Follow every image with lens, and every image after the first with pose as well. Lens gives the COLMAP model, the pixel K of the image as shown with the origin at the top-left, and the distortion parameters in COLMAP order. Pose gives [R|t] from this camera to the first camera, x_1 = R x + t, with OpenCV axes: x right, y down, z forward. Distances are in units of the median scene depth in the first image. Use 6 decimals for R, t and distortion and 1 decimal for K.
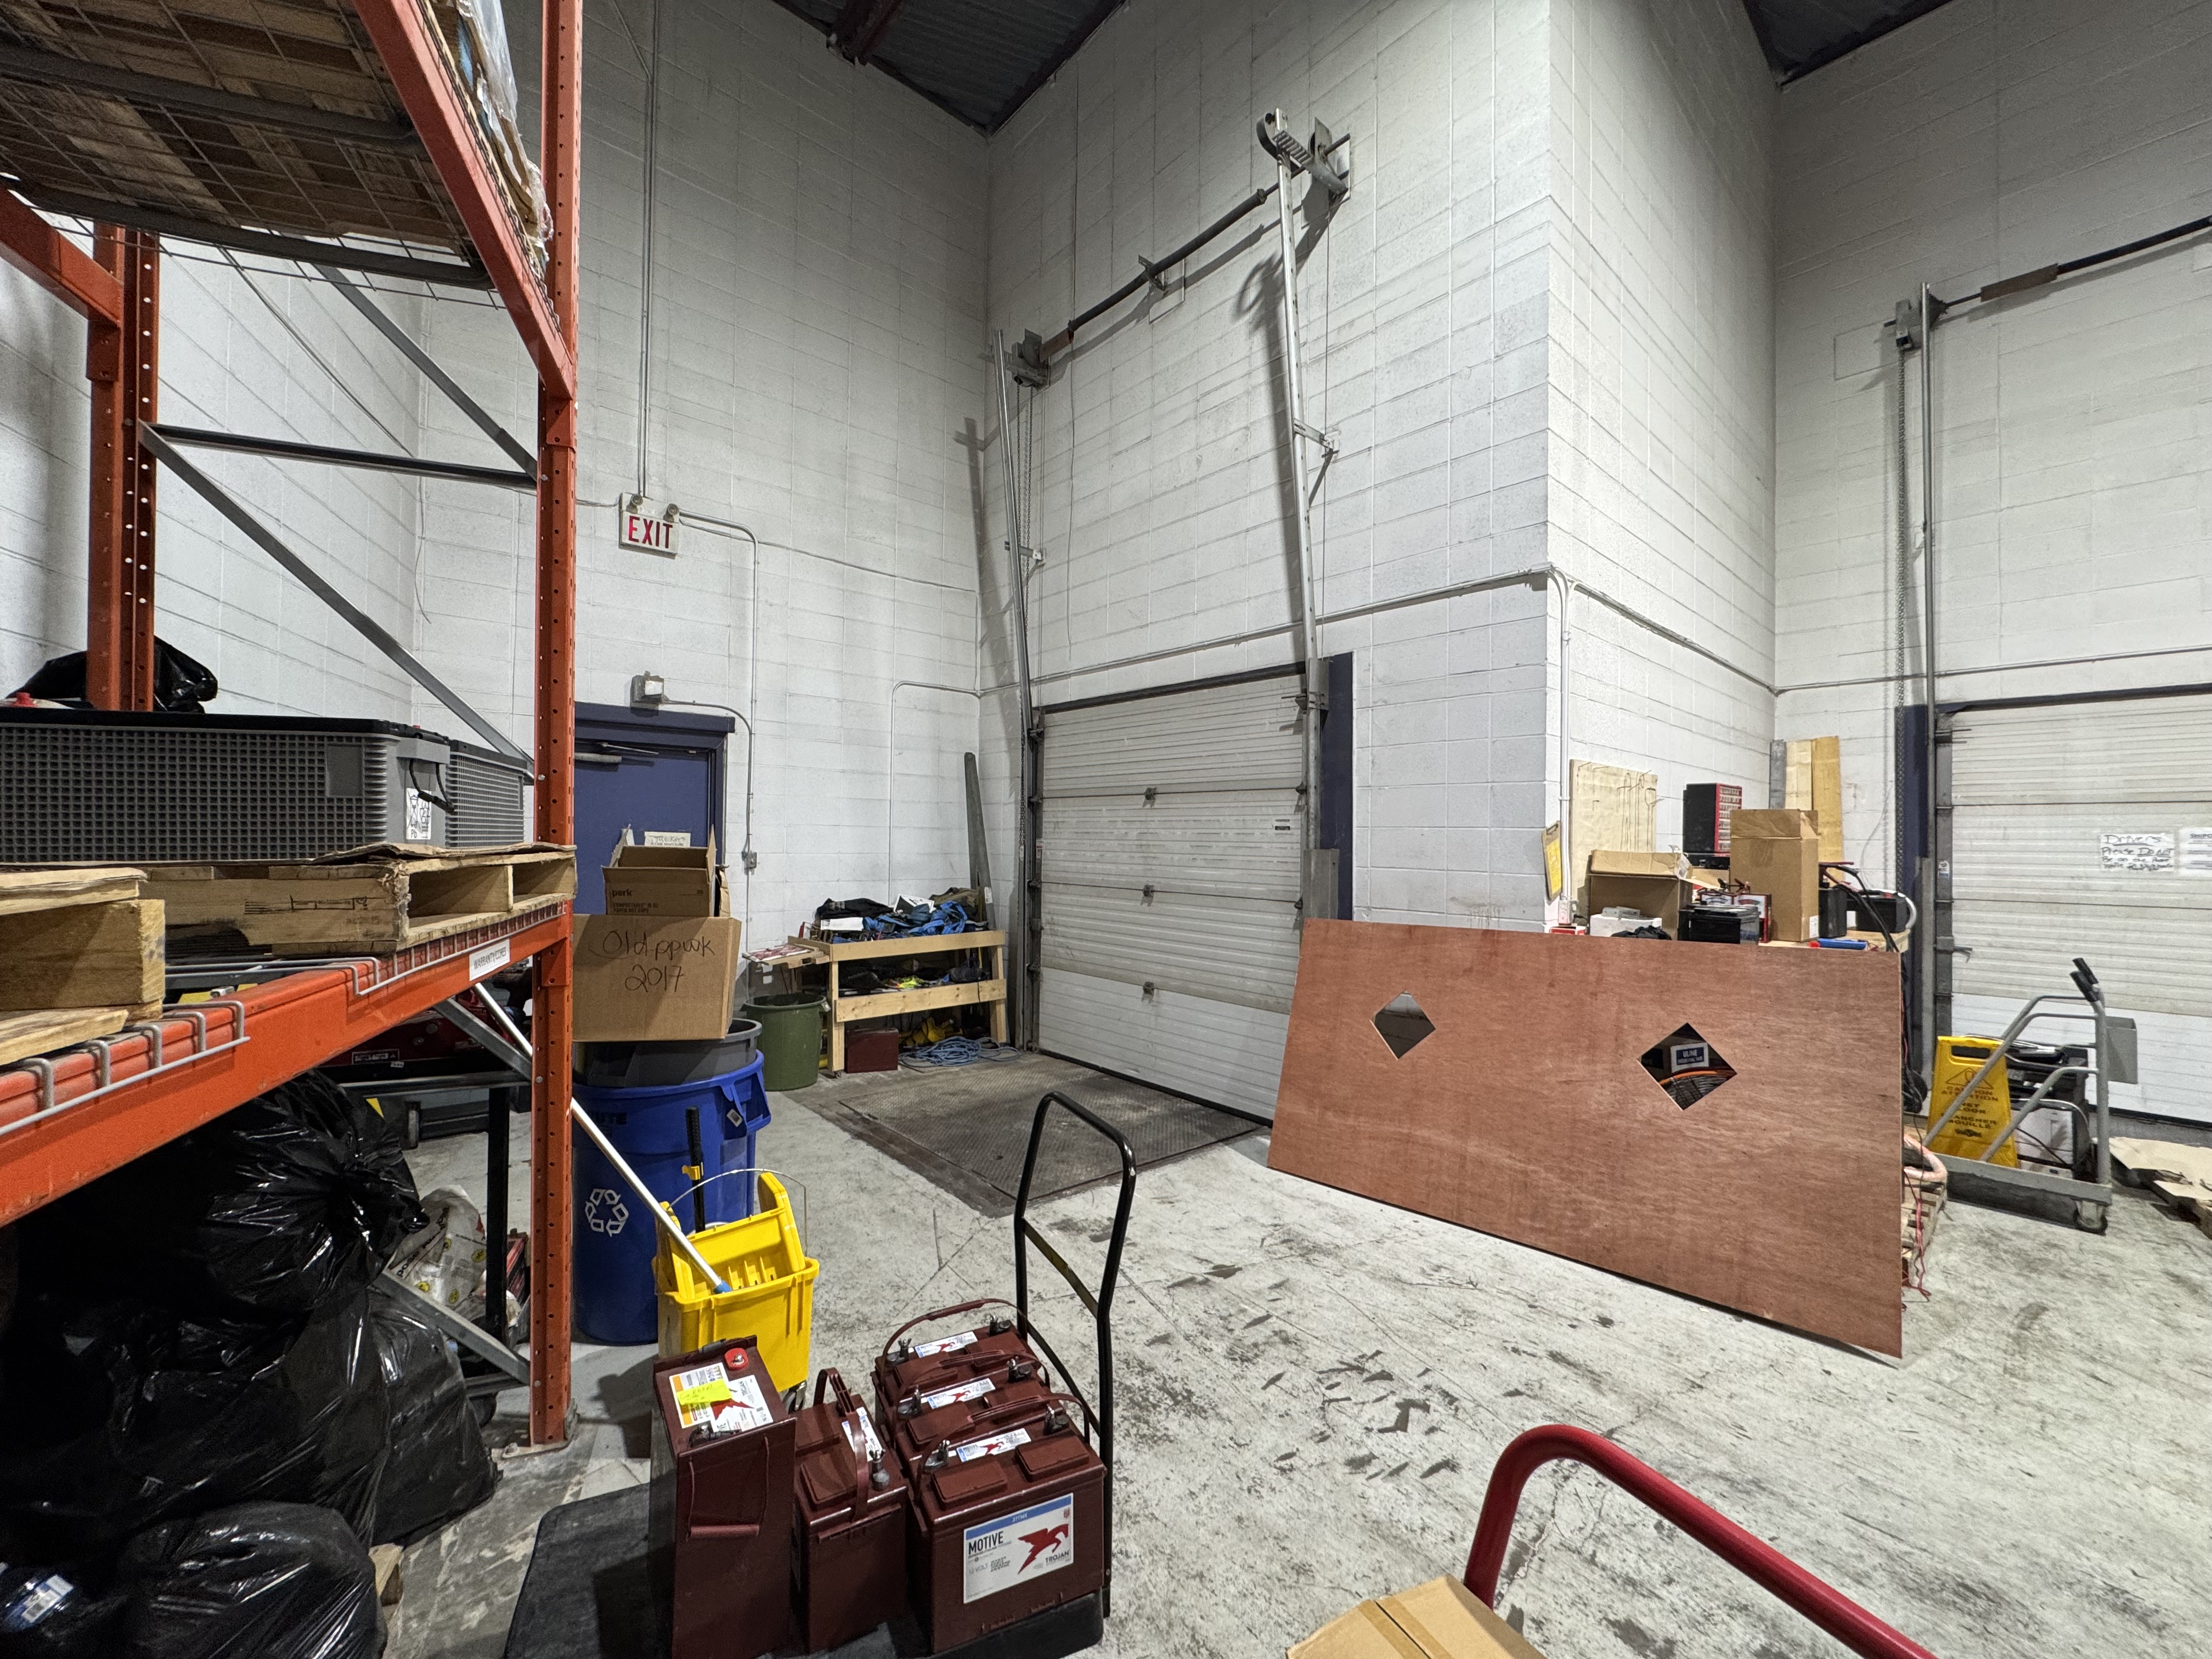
lens RADIAL K [[894.4, 0, 1101.4], [0, 894.4, 828.3], [0, 0, 1]] dist [-0.003675, 0.000494]
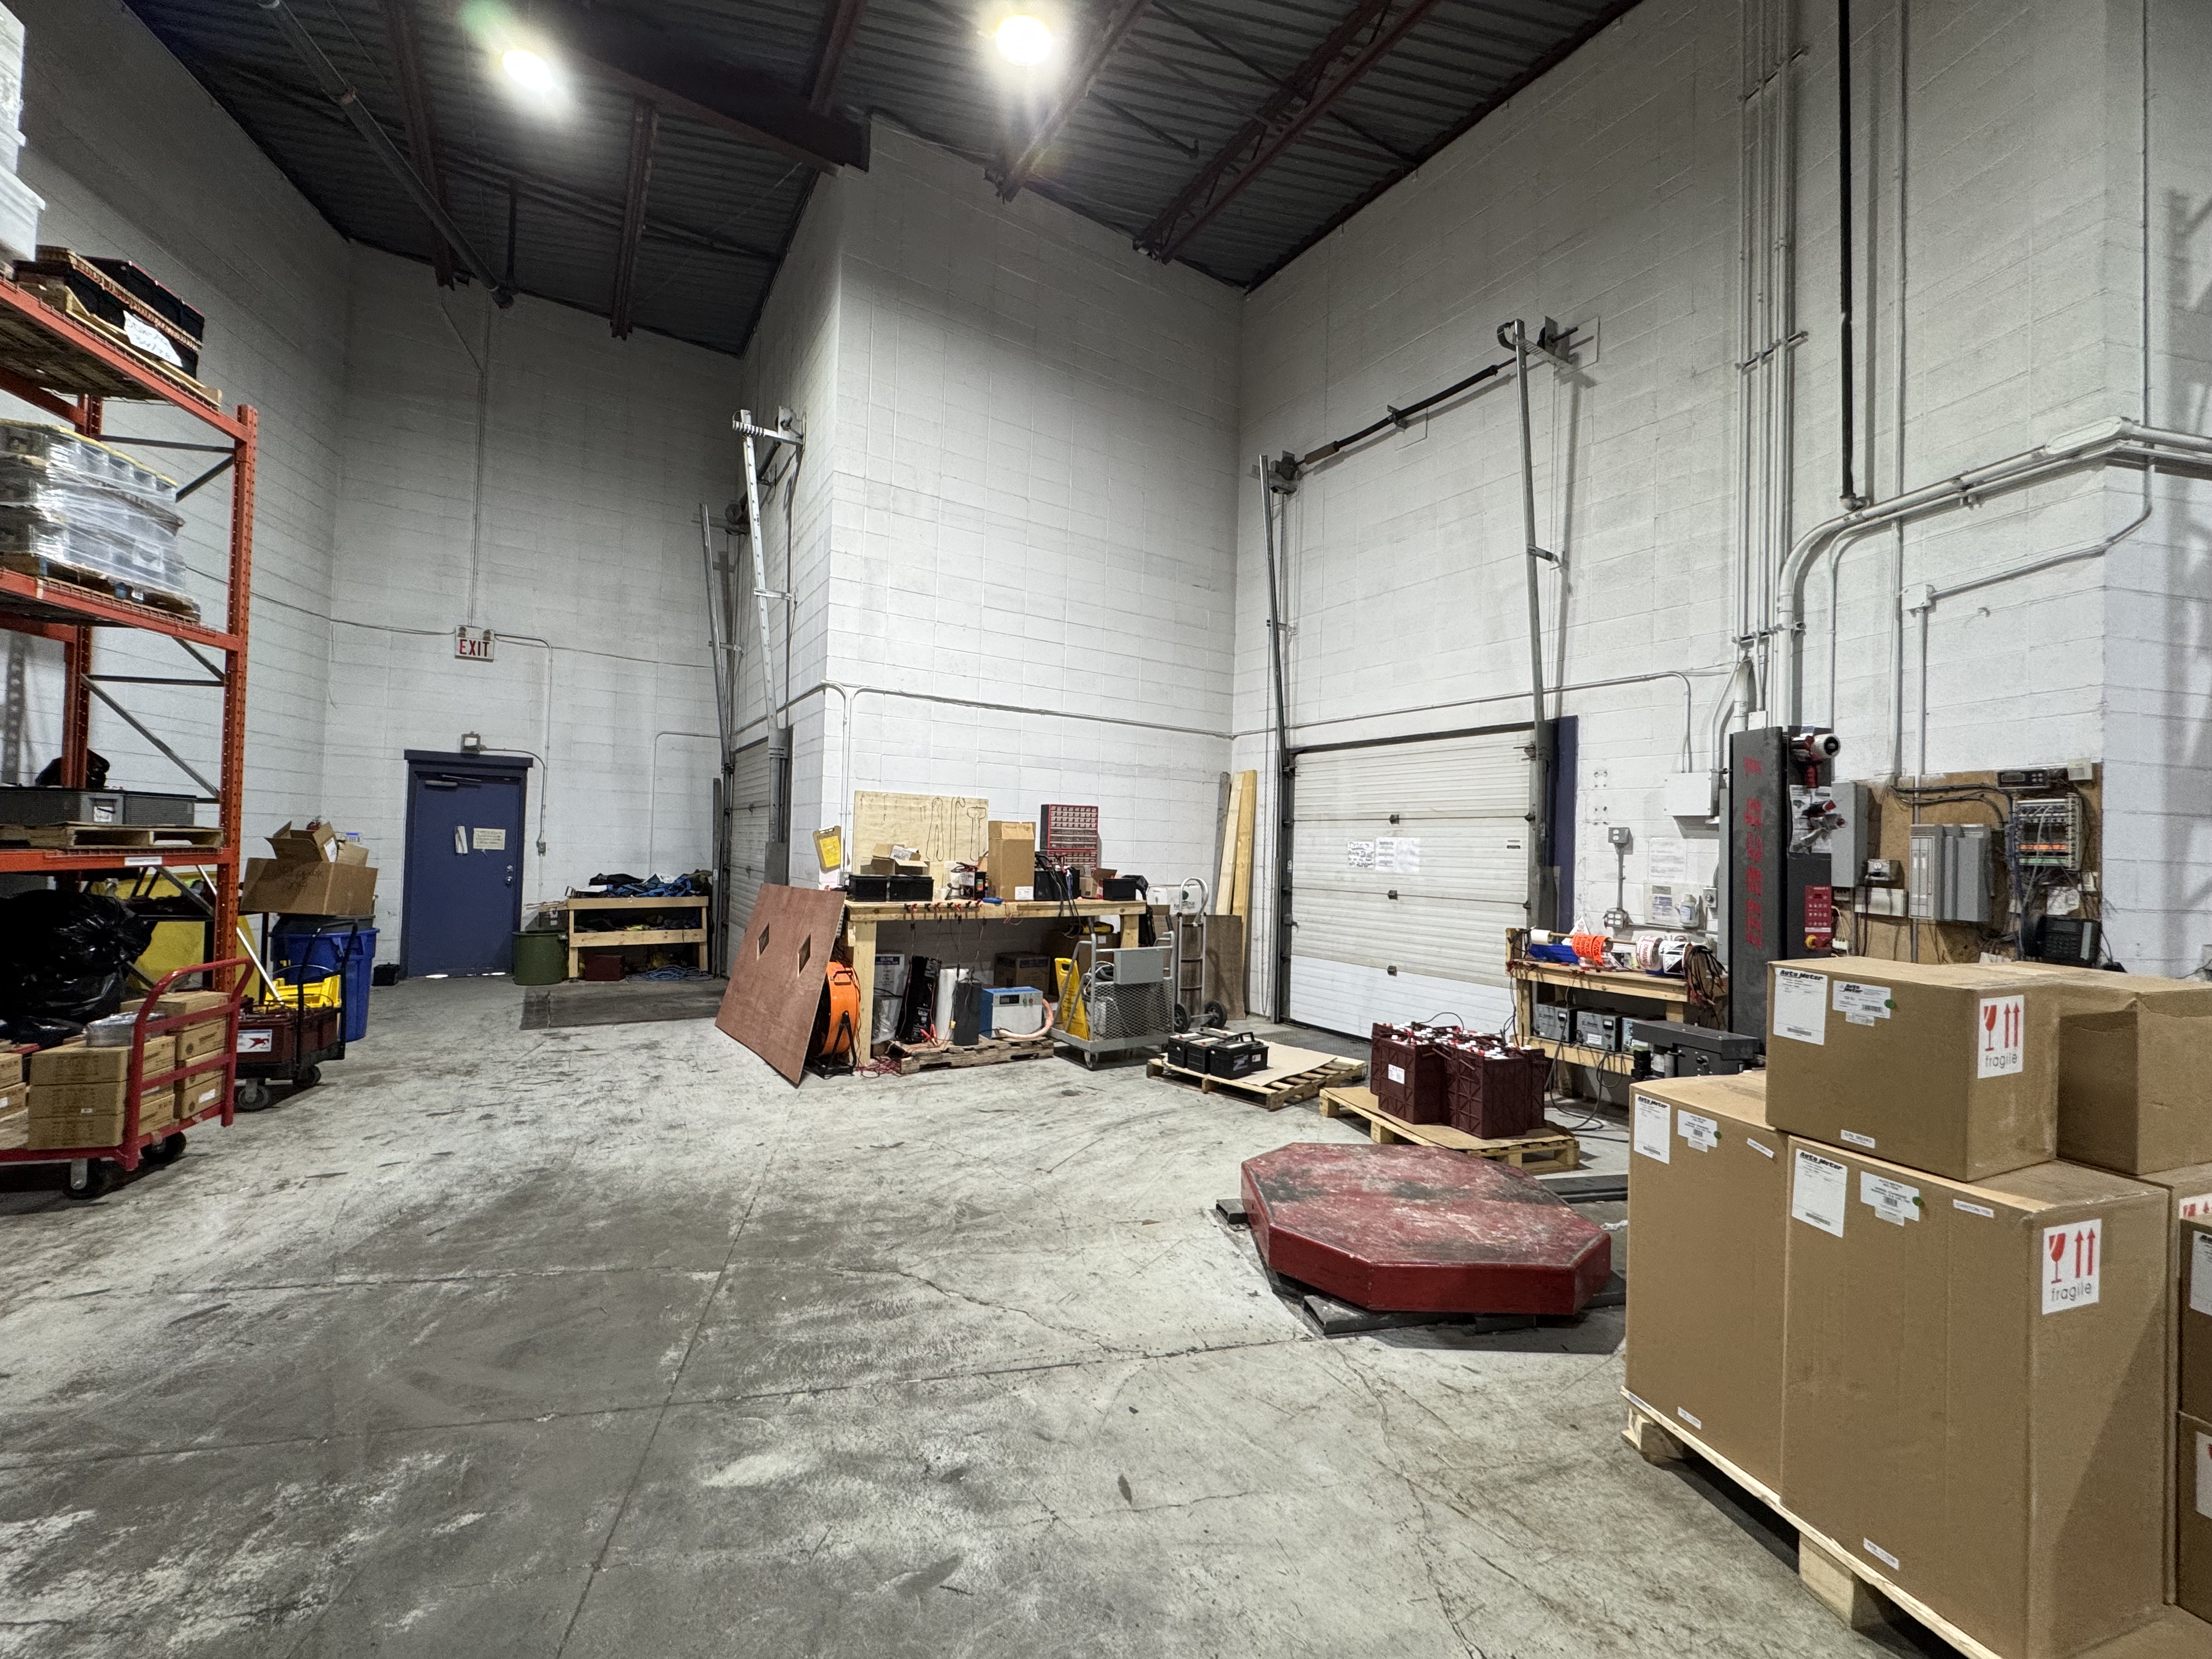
lens RADIAL K [[894.4, 0, 1100.0], [0, 894.4, 827.8], [0, 0, 1]] dist [-0.003675, 0.000494]
pose [[0.987509, 0.012055, -0.157101, 0.859813], [-0.013938, 0.999844, -0.010887, 0.005067], [0.156945, 0.012941, 0.987523, -0.429258]]
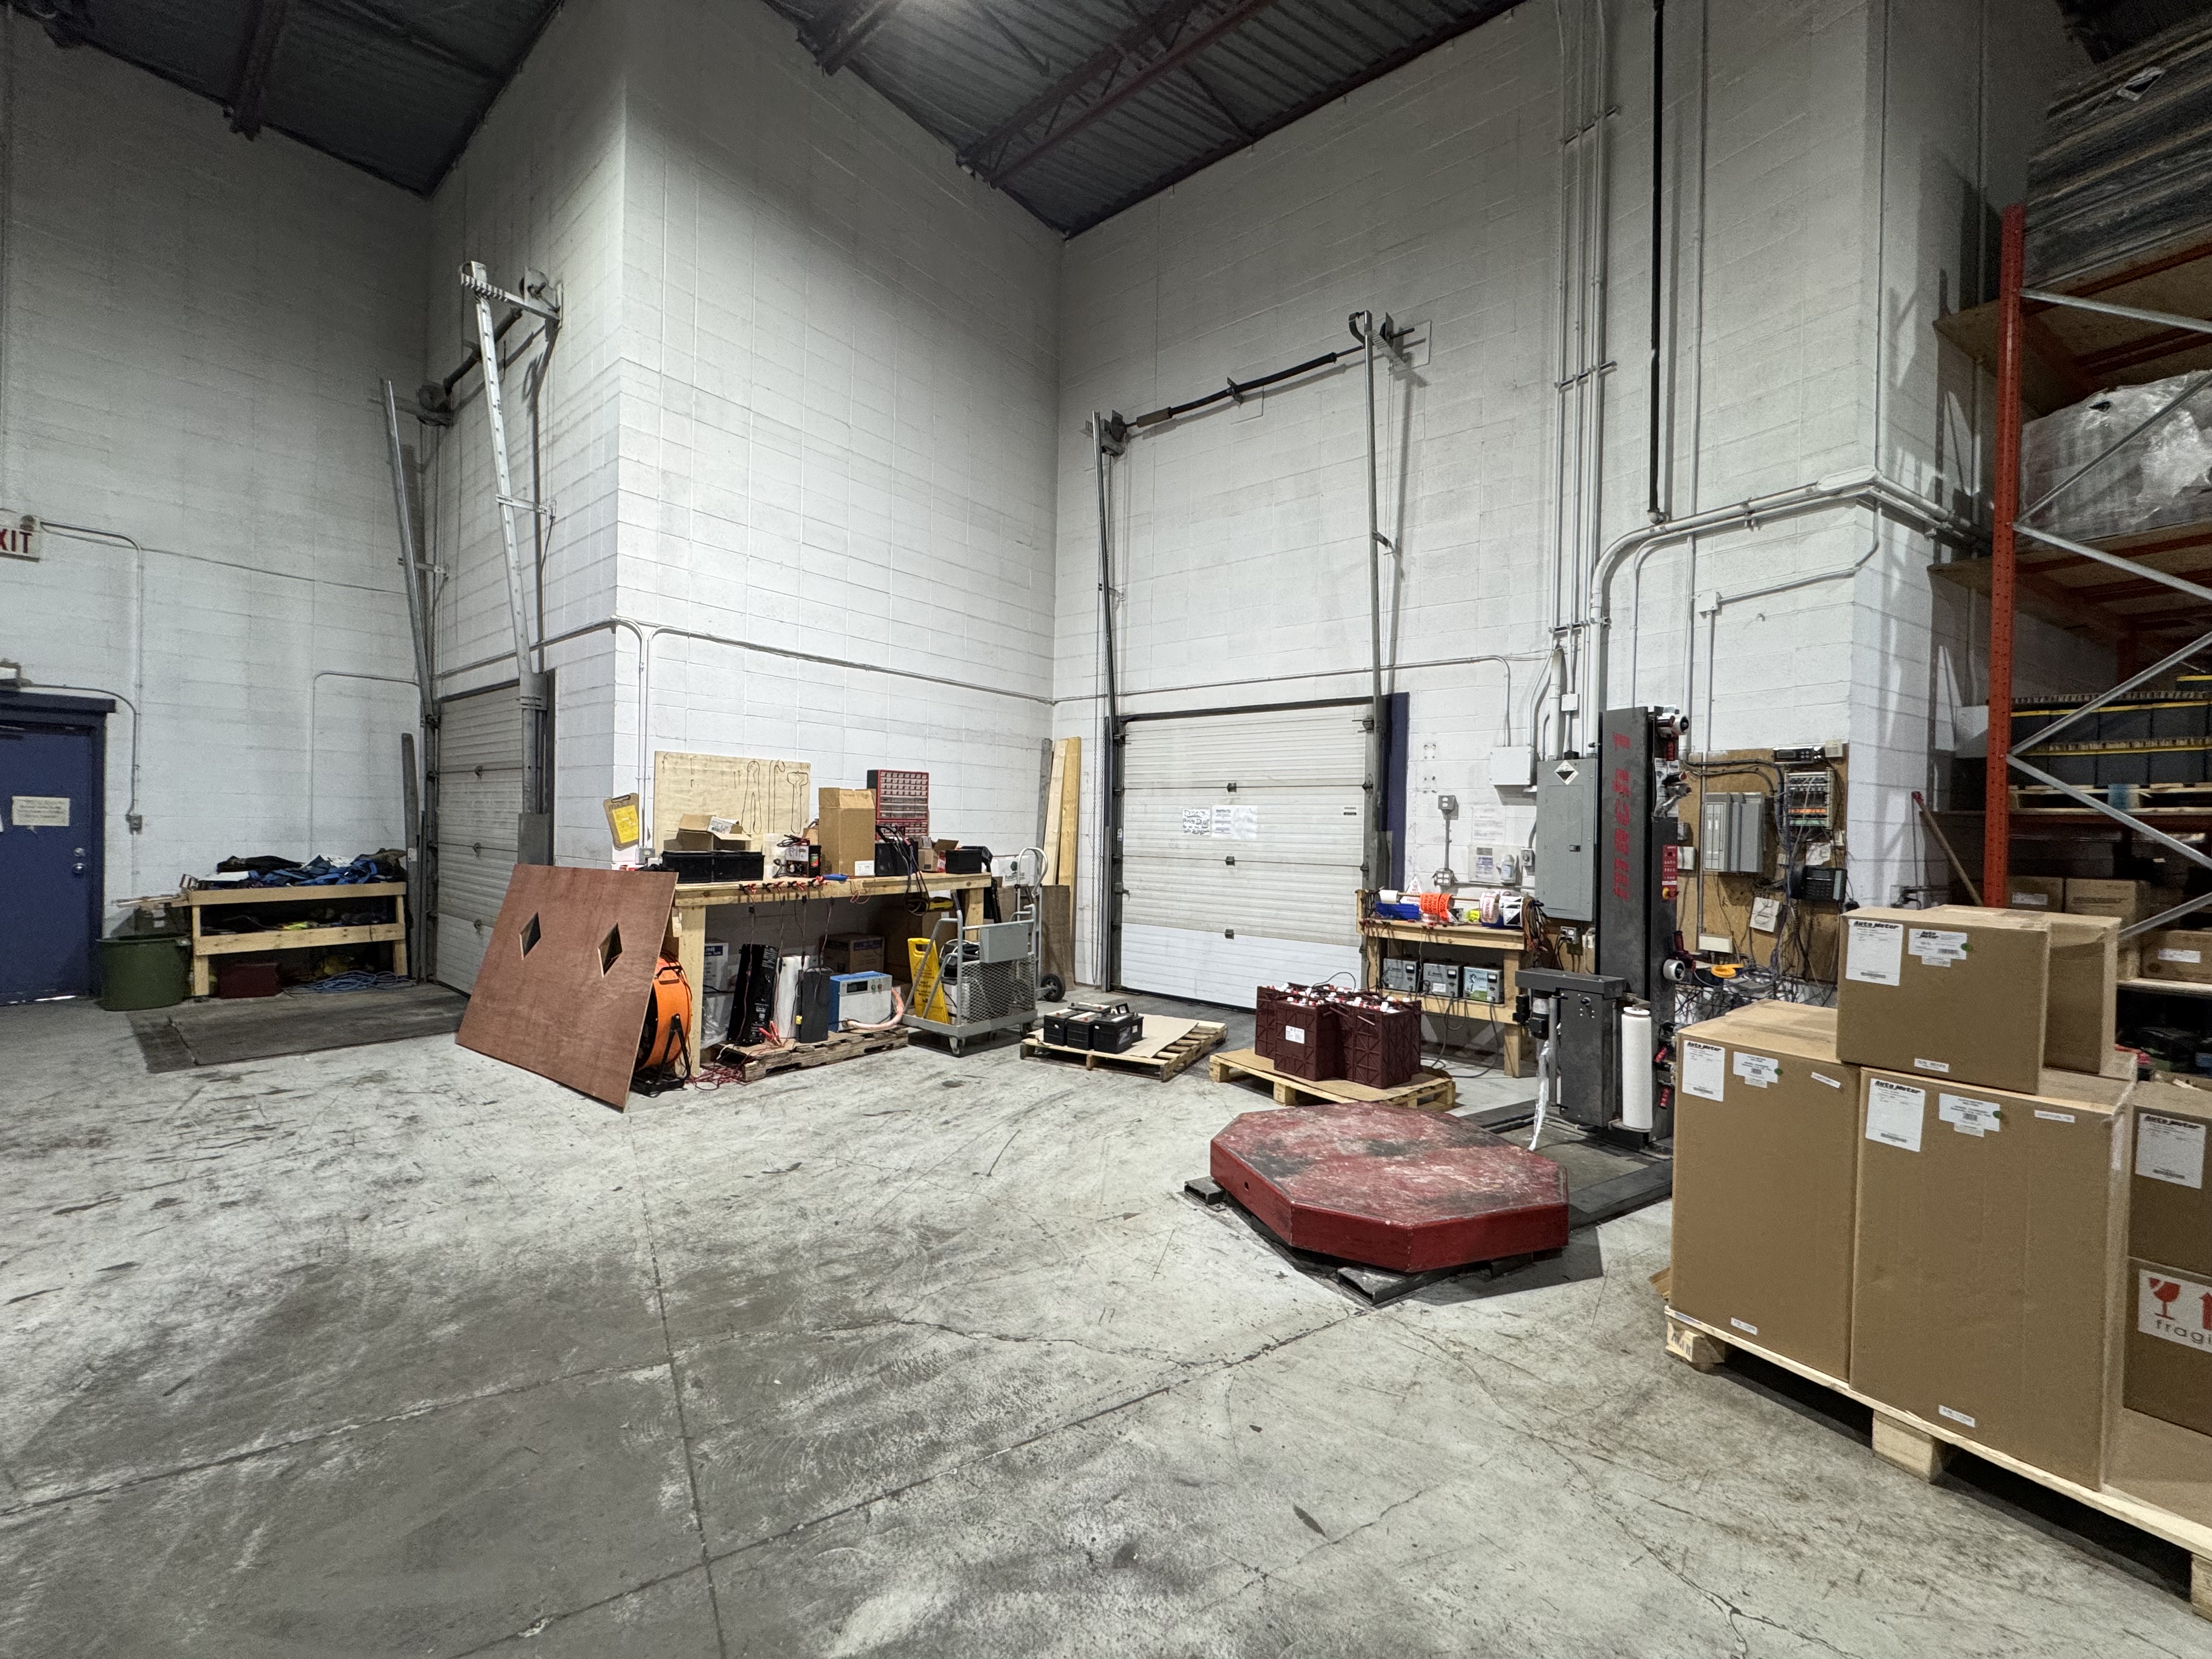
lens RADIAL K [[894.4, 0, 1108.0], [0, 894.4, 828.5], [0, 0, 1]] dist [-0.003675, 0.000494]
pose [[0.986098, 0.006094, 0.166050, 0.685500], [-0.009687, 0.999736, 0.020837, 0.007611], [-0.165879, -0.022156, 0.985897, -0.372825]]
